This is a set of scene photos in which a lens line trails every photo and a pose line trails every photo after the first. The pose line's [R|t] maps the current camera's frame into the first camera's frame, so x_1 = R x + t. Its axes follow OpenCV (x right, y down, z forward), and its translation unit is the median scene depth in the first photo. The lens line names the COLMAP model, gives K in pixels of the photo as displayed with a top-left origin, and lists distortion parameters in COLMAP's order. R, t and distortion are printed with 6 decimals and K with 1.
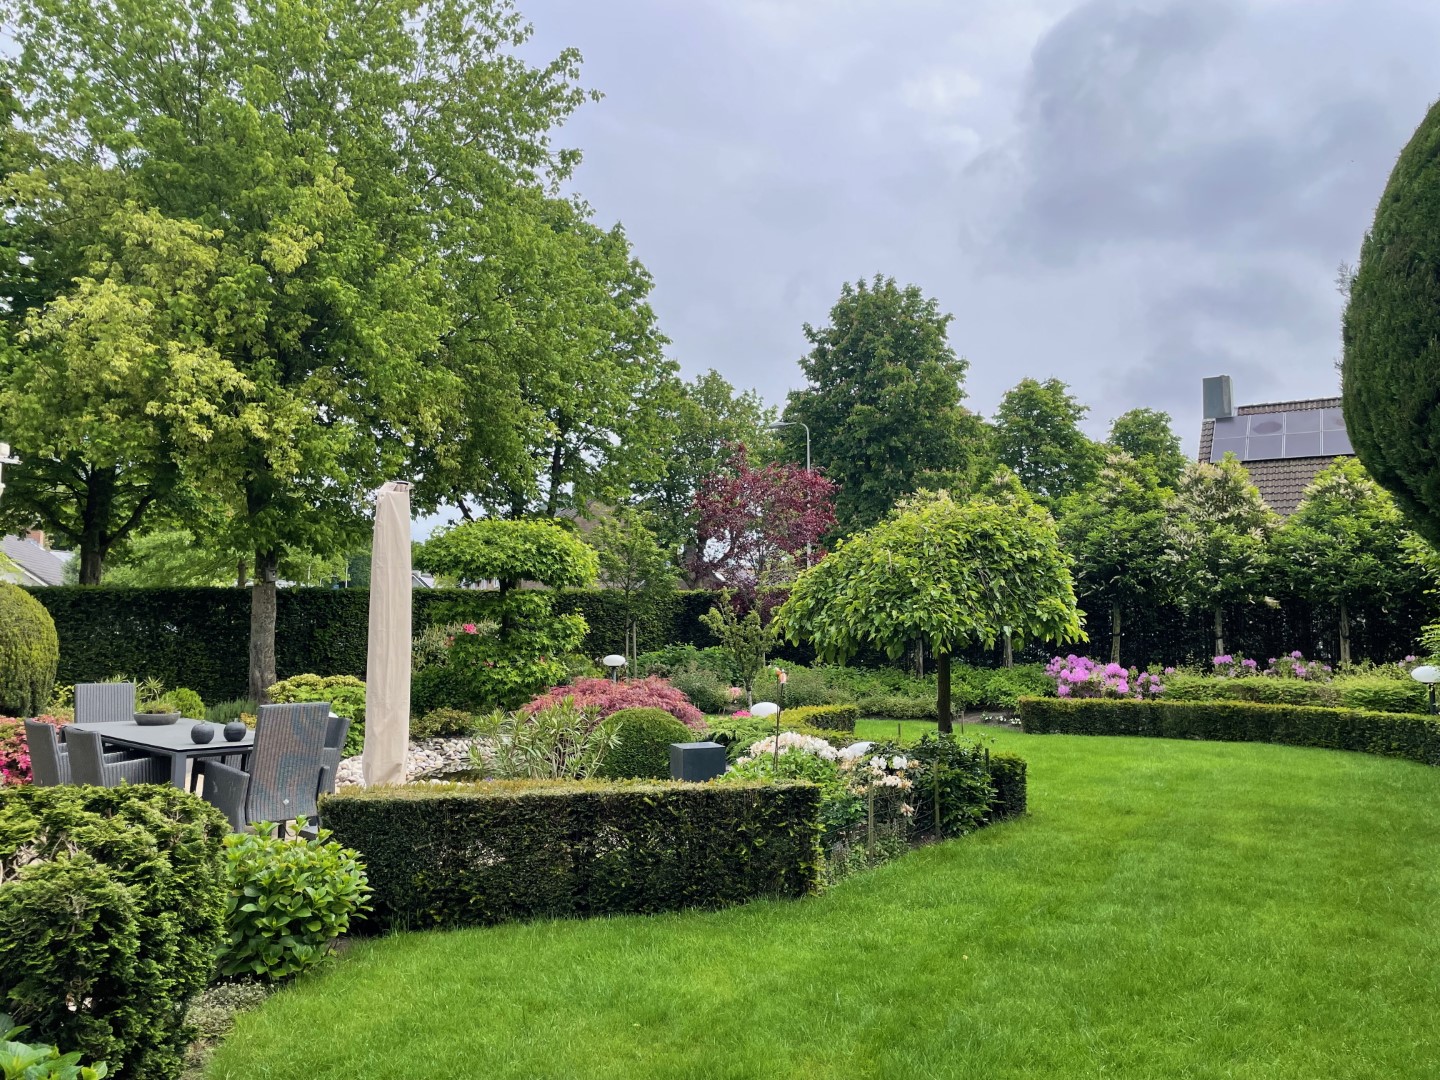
lens RADIAL K [[1073.3, 0, 714.7], [0, 1073.3, 529.9], [0, 0, 1]] dist [0.008955, -0.002868]
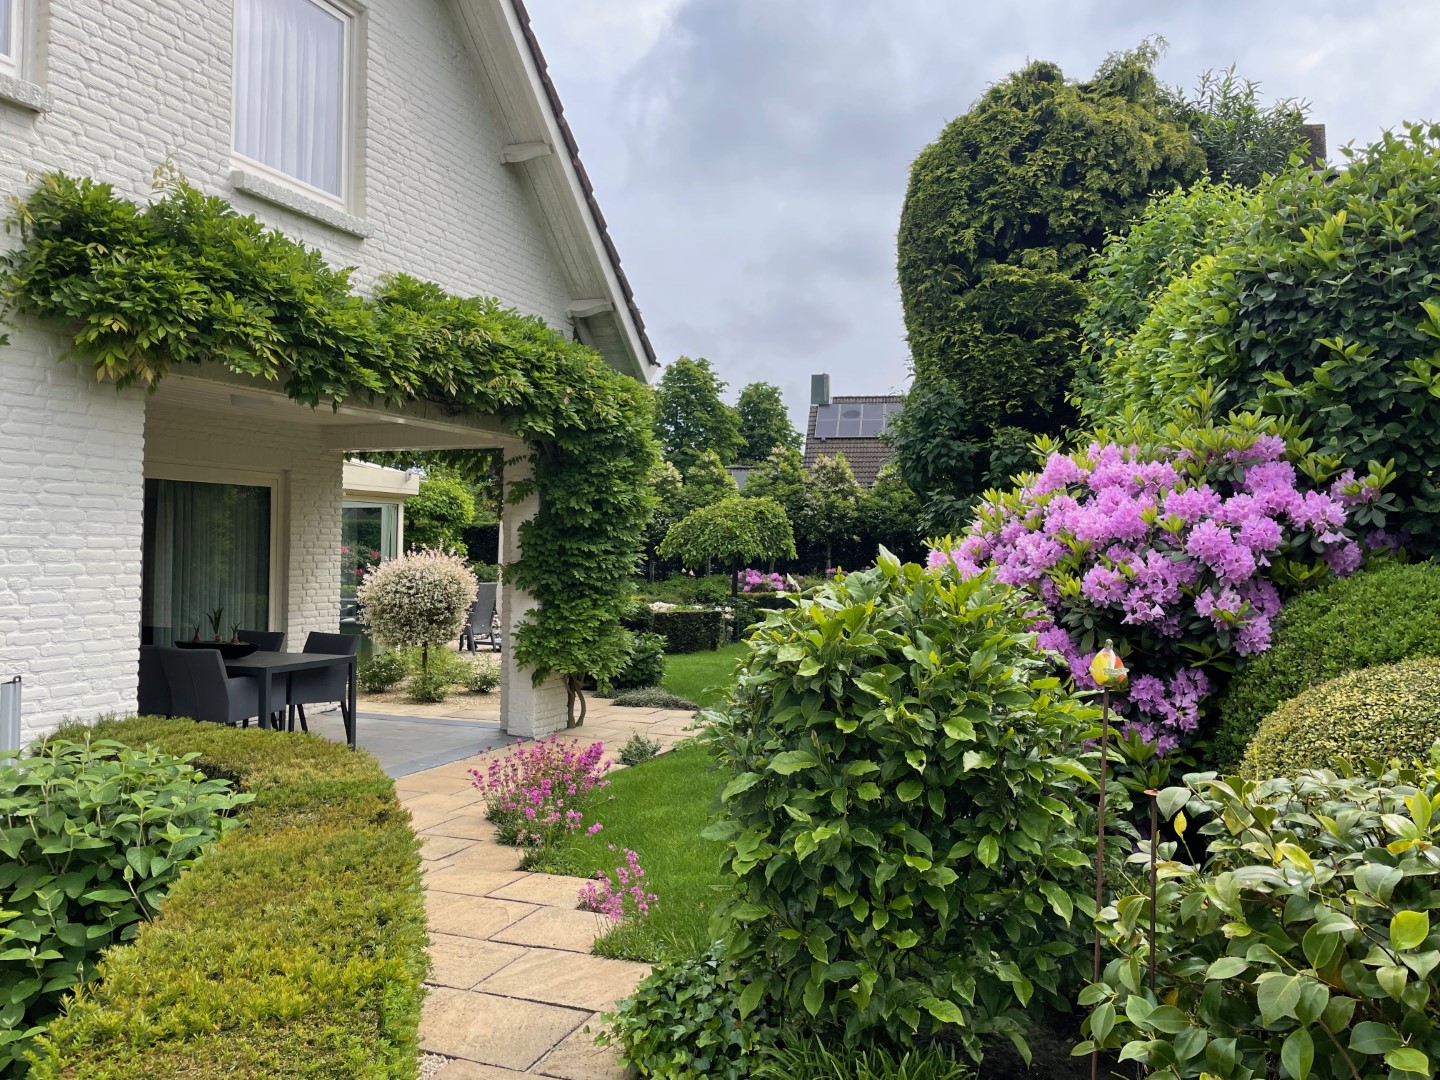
lens RADIAL K [[1073.3, 0, 722.7], [0, 1073.3, 542.6], [0, 0, 1]] dist [0.008955, -0.002868]
pose [[0.930045, 0.011861, 0.367255, -0.323250], [-0.042745, 0.996186, 0.076074, -0.049215], [-0.364952, -0.086450, 0.927004, -0.534134]]
